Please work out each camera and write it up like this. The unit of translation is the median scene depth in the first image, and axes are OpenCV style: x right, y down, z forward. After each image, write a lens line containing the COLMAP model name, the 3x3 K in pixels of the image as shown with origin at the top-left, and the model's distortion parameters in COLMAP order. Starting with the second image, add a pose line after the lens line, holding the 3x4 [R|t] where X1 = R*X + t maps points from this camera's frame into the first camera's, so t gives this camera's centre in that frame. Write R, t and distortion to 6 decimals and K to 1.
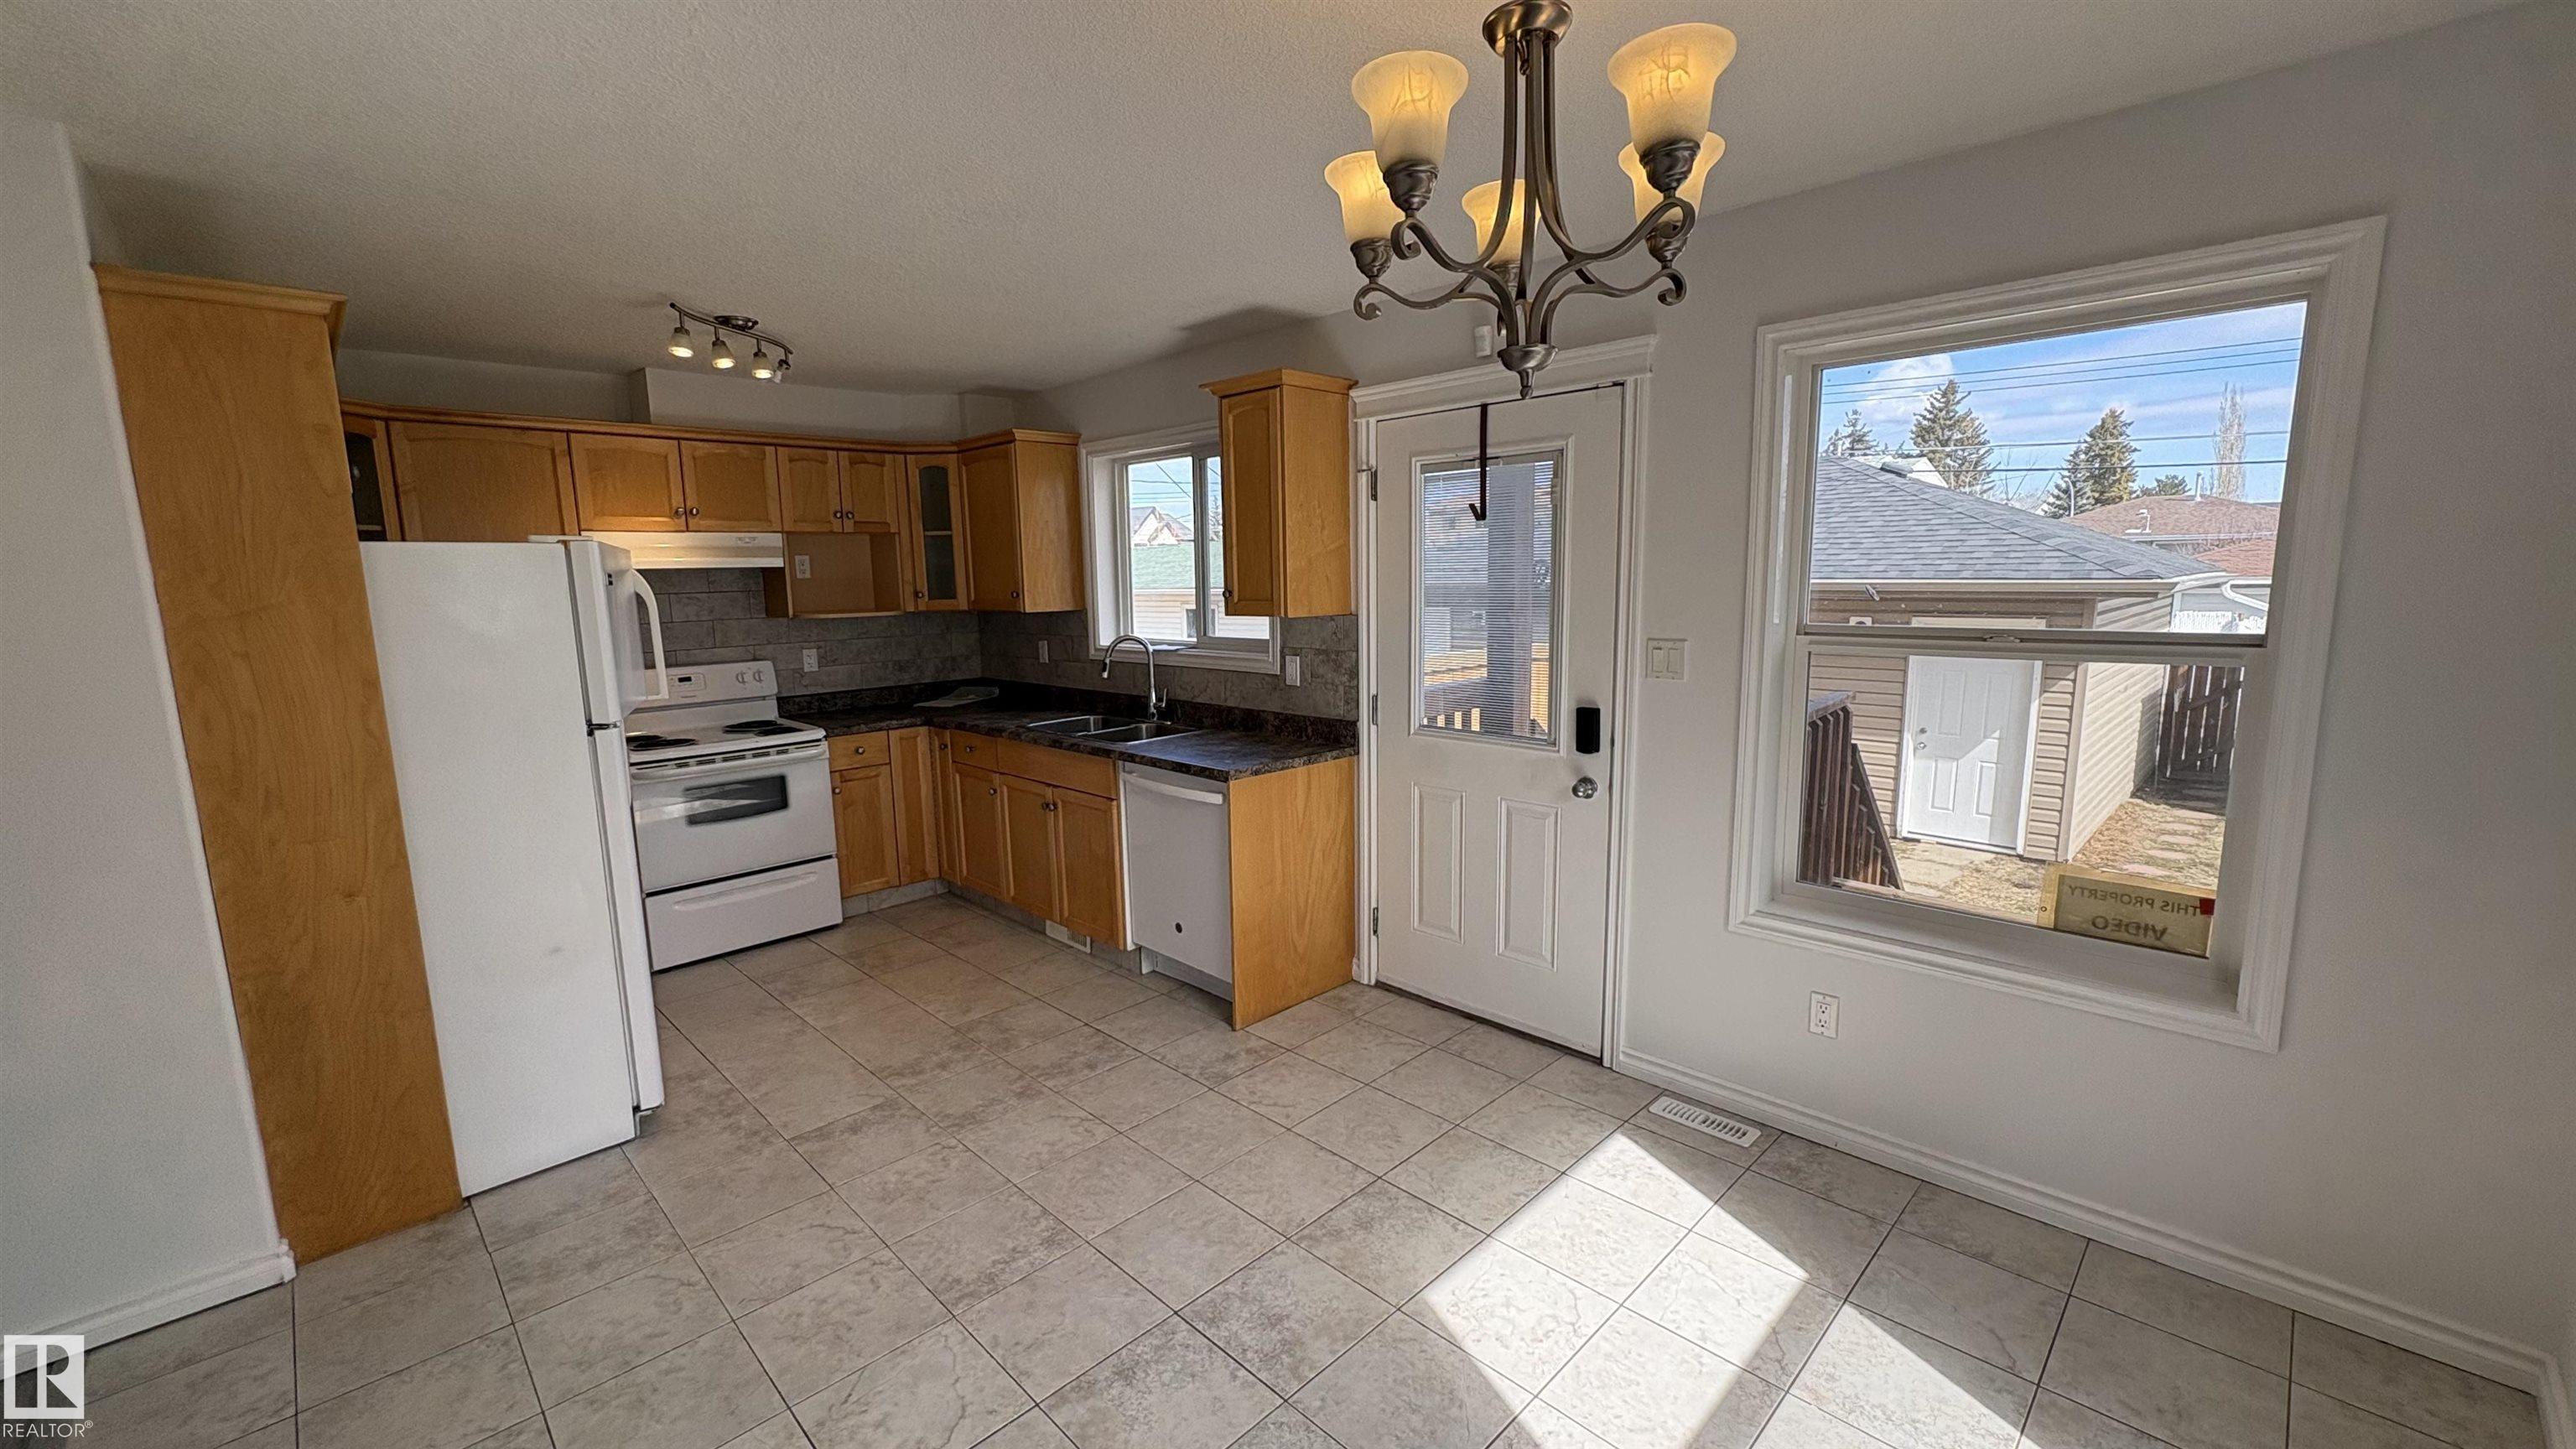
lens RADIAL K [[1021.2, 0, 1290.1], [0, 1021.2, 721.7], [0, 0, 1]] dist [-0.005402, 0.000324]
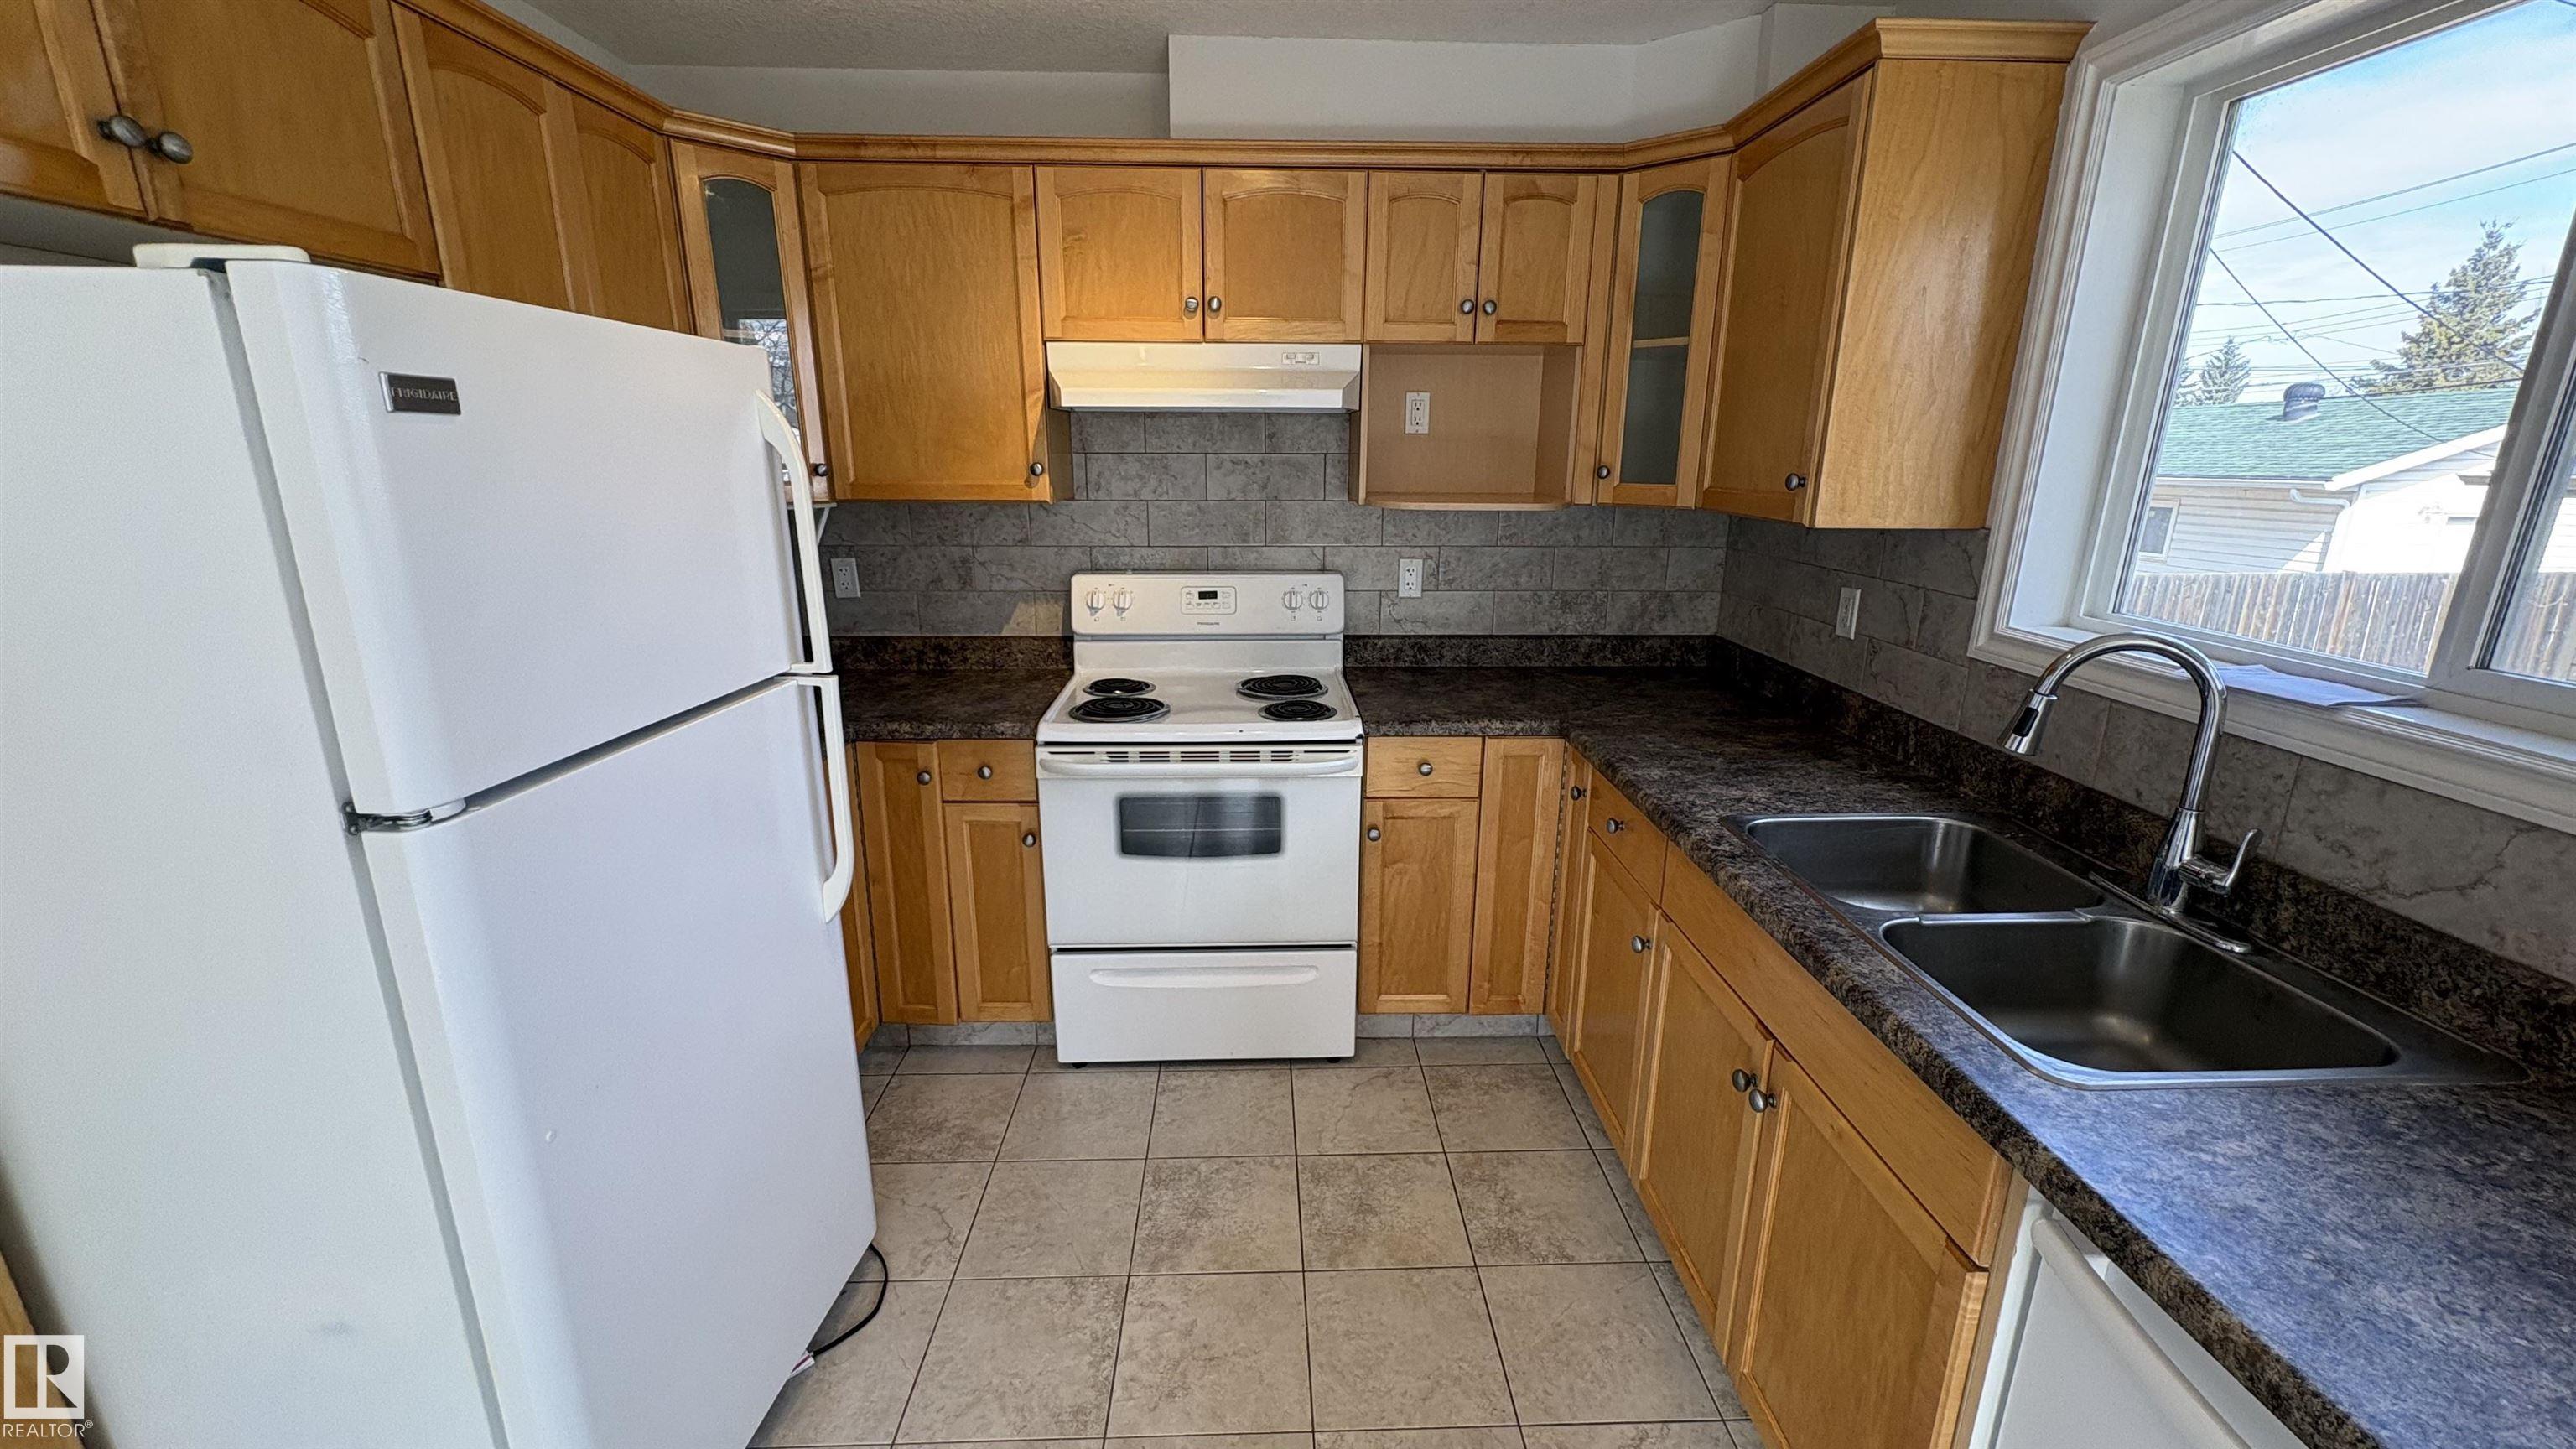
lens RADIAL K [[1021.2, 0, 1286.4], [0, 1021.2, 727.9], [0, 0, 1]] dist [-0.005402, 0.000324]
pose [[0.726796, 0.205676, -0.655336, -0.134059], [-0.121821, 0.977587, 0.171709, -0.075703], [0.675964, -0.044964, 0.735561, 0.574327]]
